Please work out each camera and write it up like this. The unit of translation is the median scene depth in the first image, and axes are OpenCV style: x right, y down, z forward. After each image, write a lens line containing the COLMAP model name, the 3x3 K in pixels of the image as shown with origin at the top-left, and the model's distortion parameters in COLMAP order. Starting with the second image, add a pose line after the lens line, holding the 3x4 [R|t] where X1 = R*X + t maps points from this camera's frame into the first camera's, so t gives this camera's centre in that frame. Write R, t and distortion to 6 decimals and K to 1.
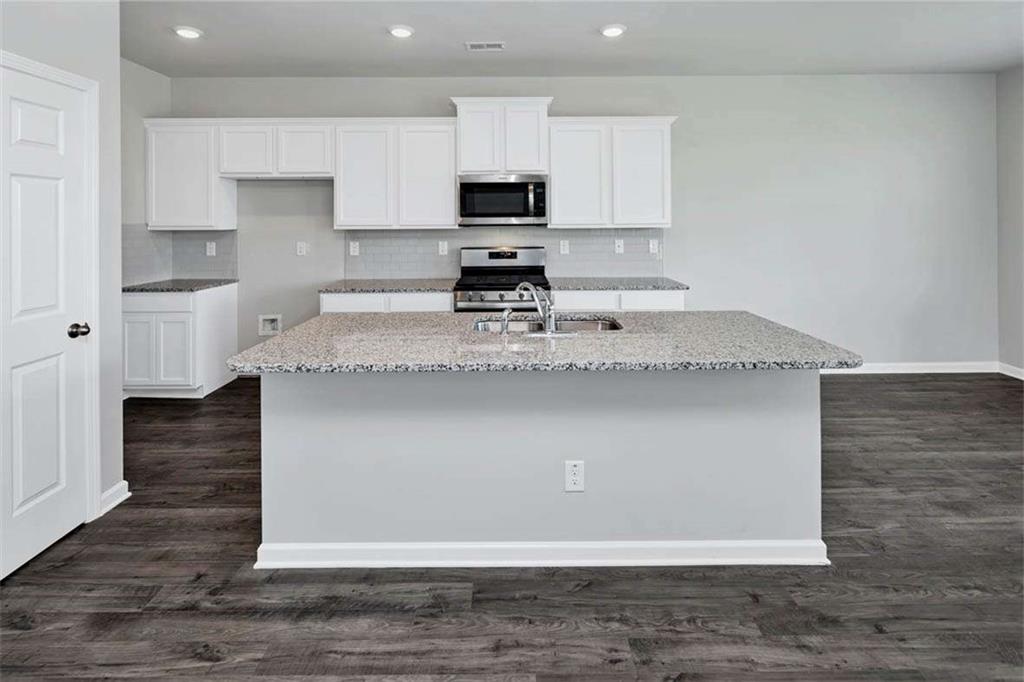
lens RADIAL K [[490.5, 0, 512.0], [0, 490.5, 341.0], [0, 0, 1]] dist [0.001408, 0.000152]
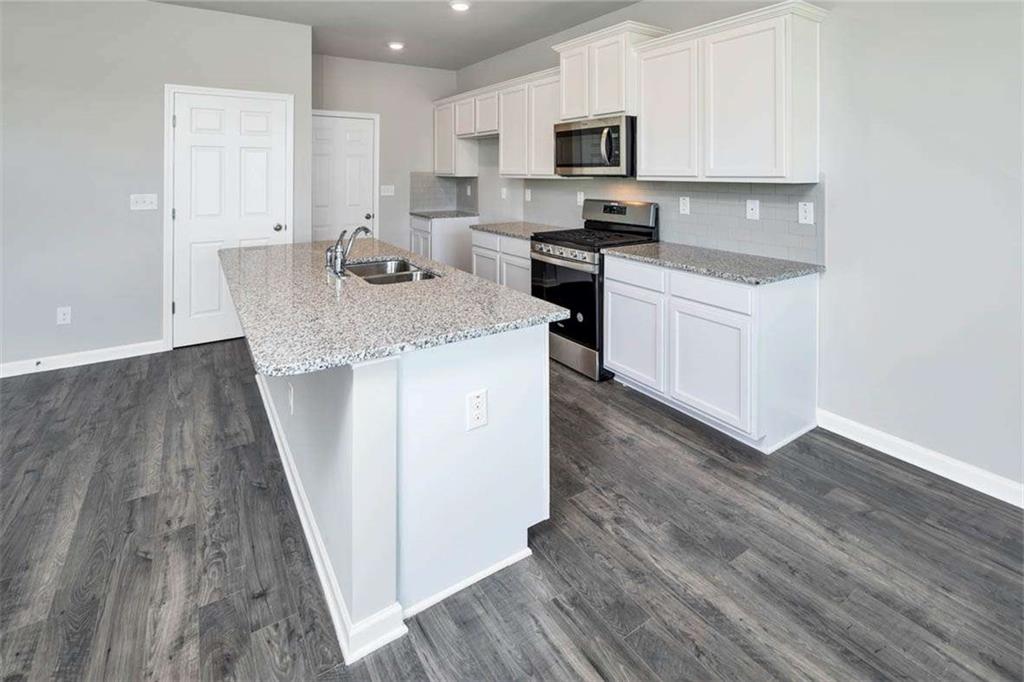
lens RADIAL K [[482.1, 0, 512.4], [0, 482.1, 286.4], [0, 0, 1]] dist [-0.002206, -0.000296]
pose [[0.544984, 0.198852, -0.814525, 1.290822], [-0.205961, 0.973453, 0.099847, -0.188769], [0.812756, 0.113346, 0.571472, 0.784977]]
